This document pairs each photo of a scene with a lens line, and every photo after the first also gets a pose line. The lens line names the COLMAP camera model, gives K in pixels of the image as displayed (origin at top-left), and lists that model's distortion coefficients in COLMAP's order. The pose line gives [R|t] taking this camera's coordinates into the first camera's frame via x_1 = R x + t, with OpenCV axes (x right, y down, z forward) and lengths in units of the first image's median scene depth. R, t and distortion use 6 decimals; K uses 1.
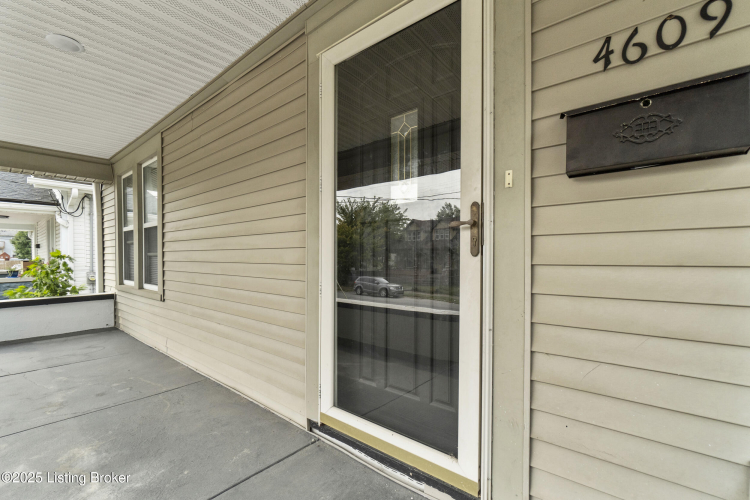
lens RADIAL K [[324.9, 0, 362.5], [0, 324.9, 255.7], [0, 0, 1]] dist [0.000266, 0.000065]
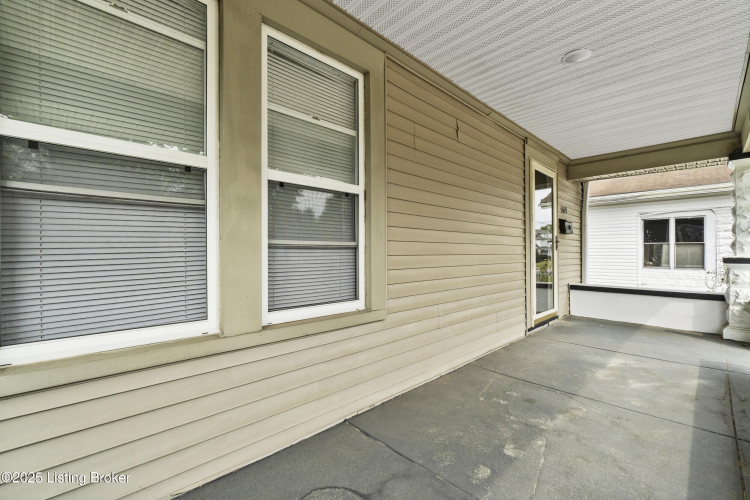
lens RADIAL K [[327.8, 0, 375.0], [0, 327.8, 250.0], [0, 0, 1]] dist [-0.001640, -0.000117]
pose [[0.092632, 0.009180, 0.995658, -1.882333], [0.012689, 0.999865, -0.010400, 0.013889], [-0.995620, 0.013597, 0.092503, 1.436383]]
